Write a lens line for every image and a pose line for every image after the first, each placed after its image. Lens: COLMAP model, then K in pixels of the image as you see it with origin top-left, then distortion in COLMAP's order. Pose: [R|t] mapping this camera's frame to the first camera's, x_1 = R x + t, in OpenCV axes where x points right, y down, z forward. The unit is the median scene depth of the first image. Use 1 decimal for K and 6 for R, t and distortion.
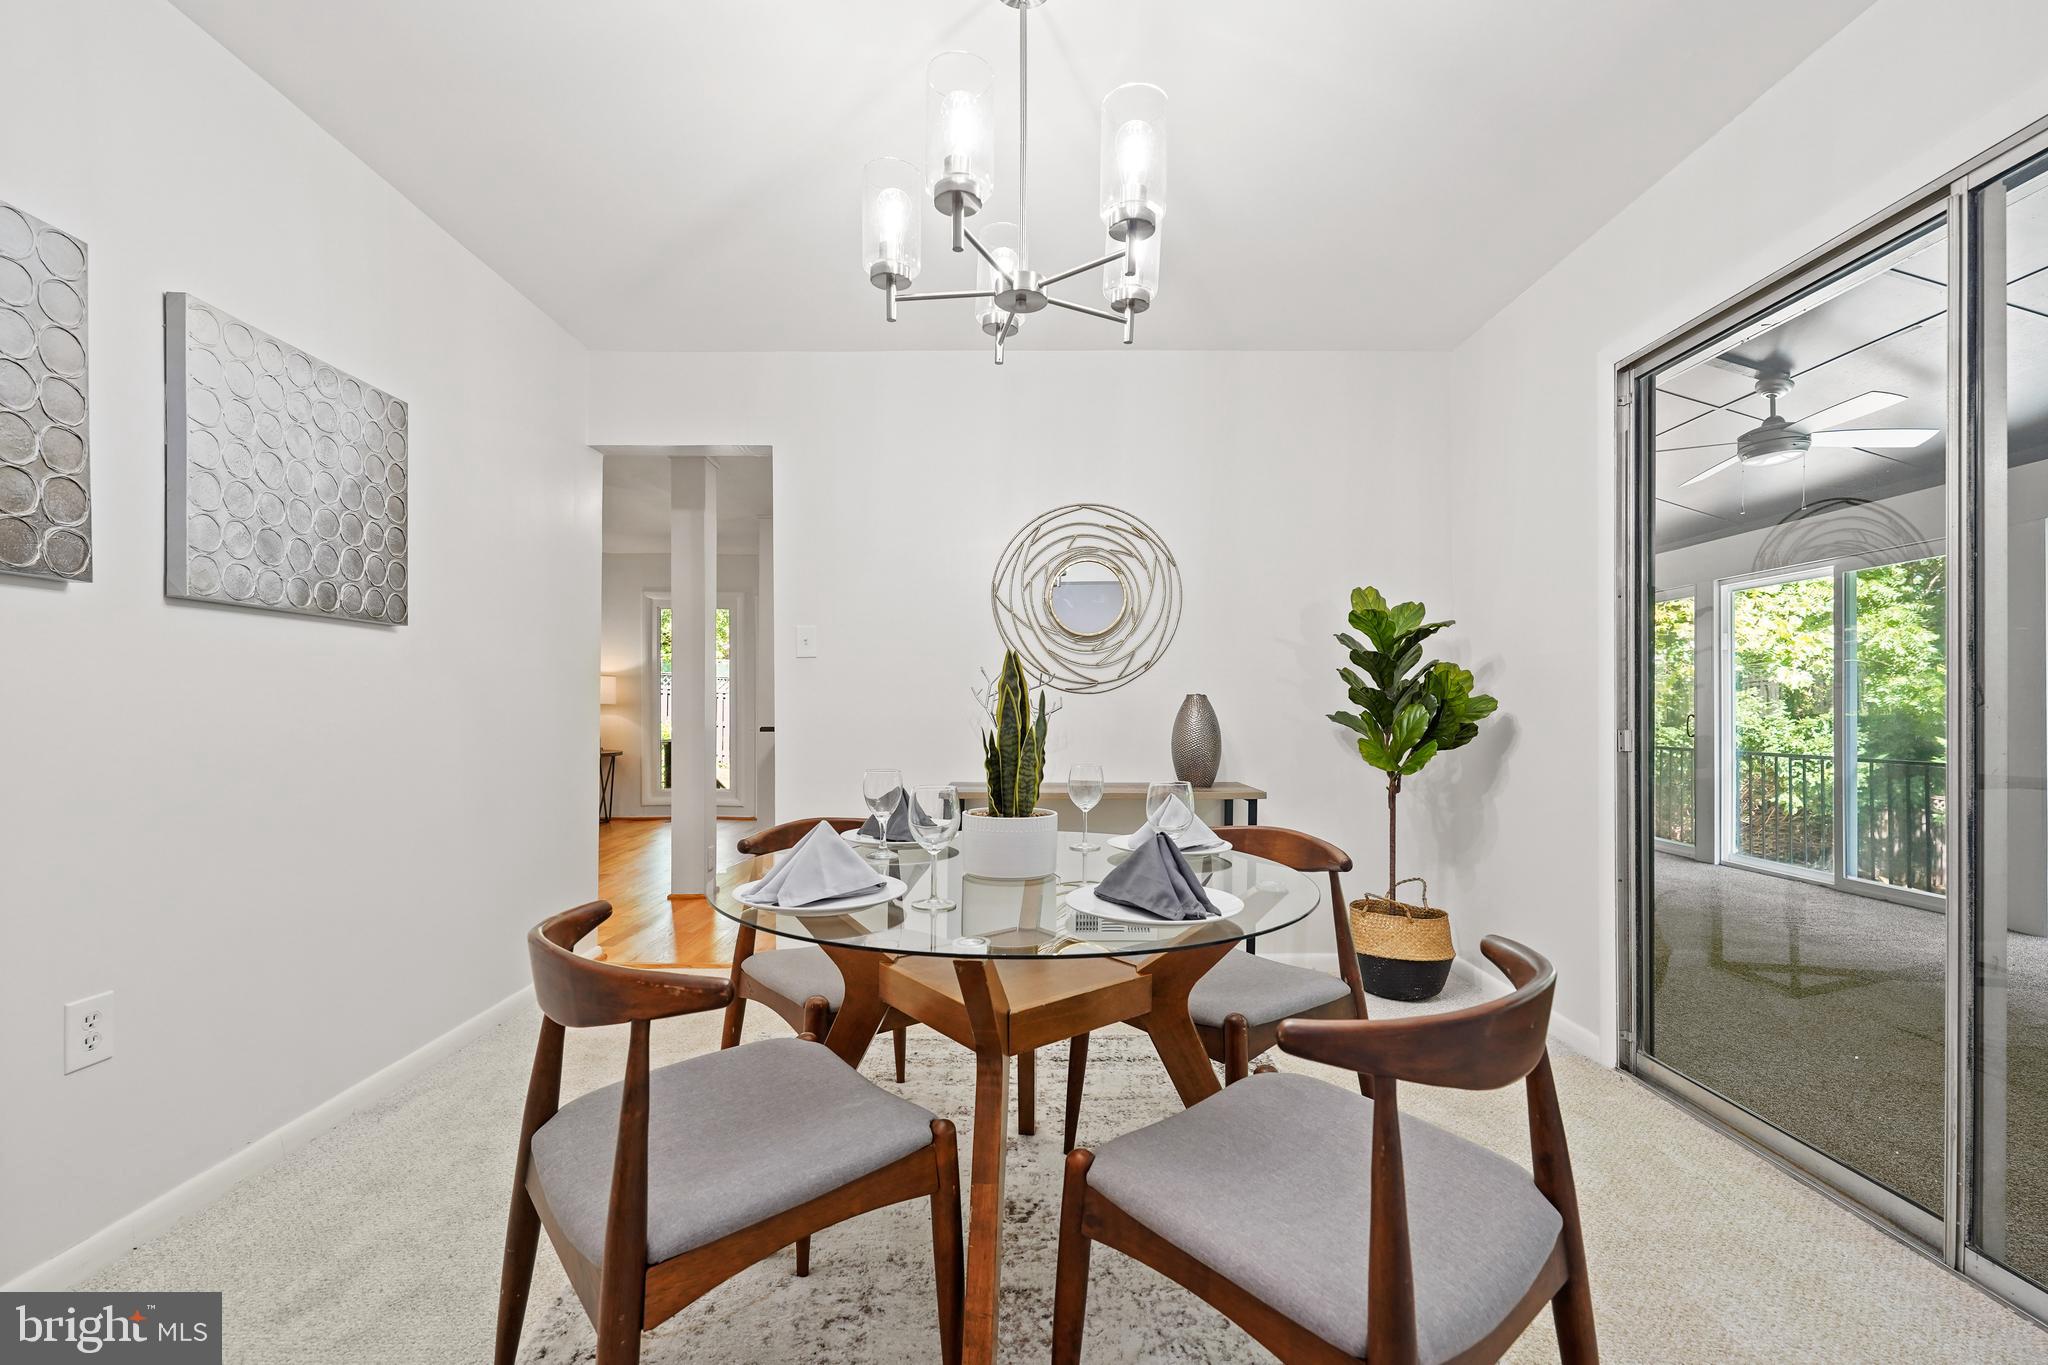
lens RADIAL K [[829.6, 0, 1023.5], [0, 829.6, 700.1], [0, 0, 1]] dist [-0.000662, -0.000161]
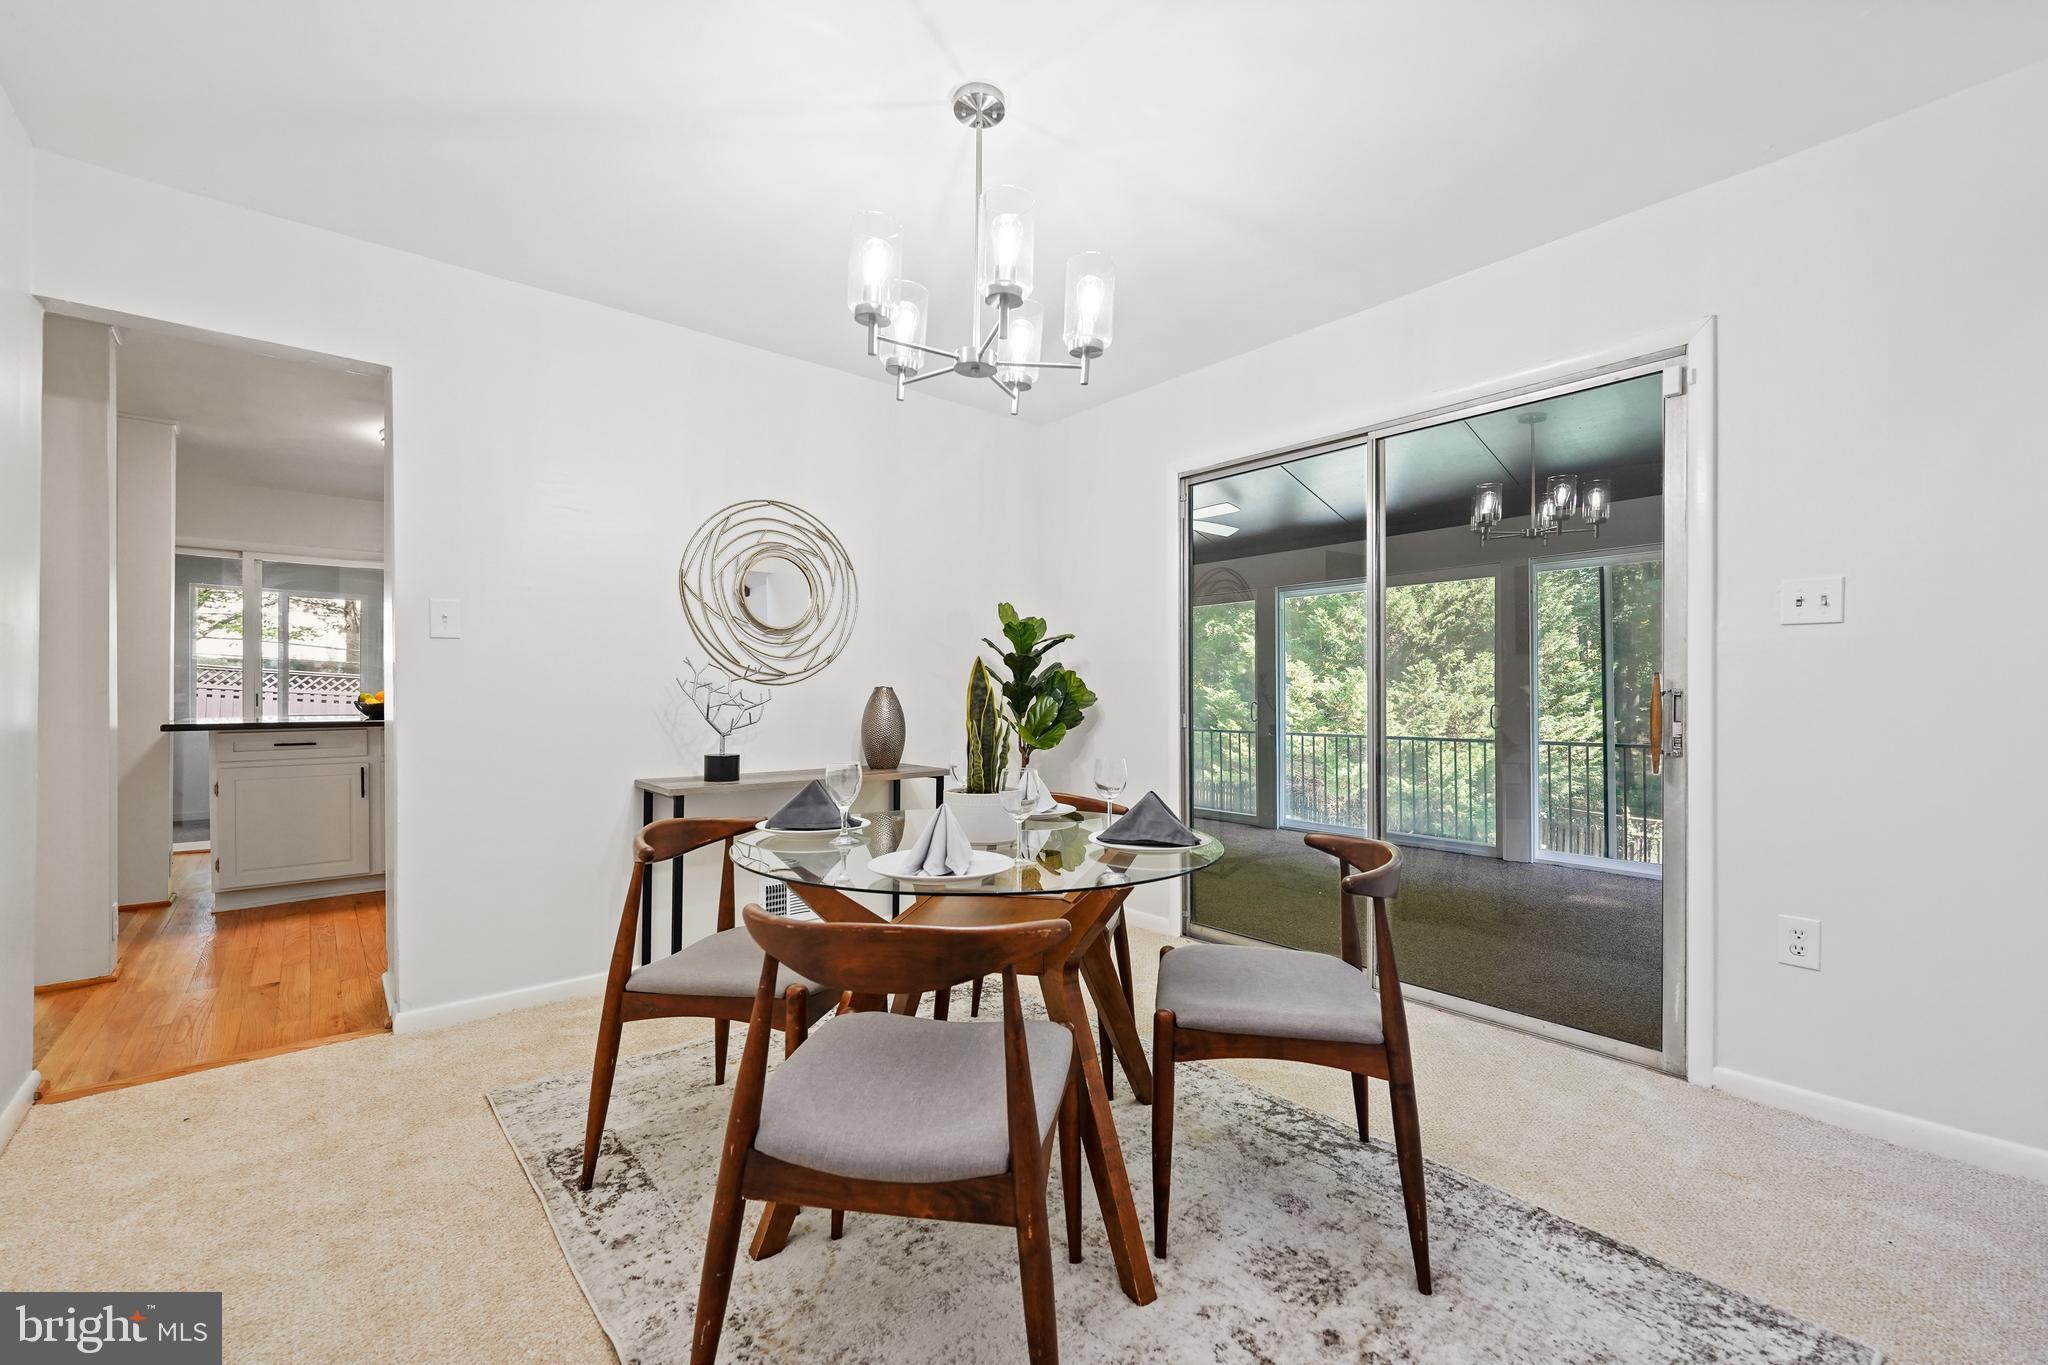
lens RADIAL K [[842.3, 0, 1024.0], [0, 842.3, 682.5], [0, 0, 1]] dist [0.000083, 0.000004]
pose [[0.768161, 0.012725, 0.640130, -0.389879], [-0.007145, 0.999911, -0.011303, -0.001204], [-0.640217, 0.004108, 0.768183, -0.003231]]
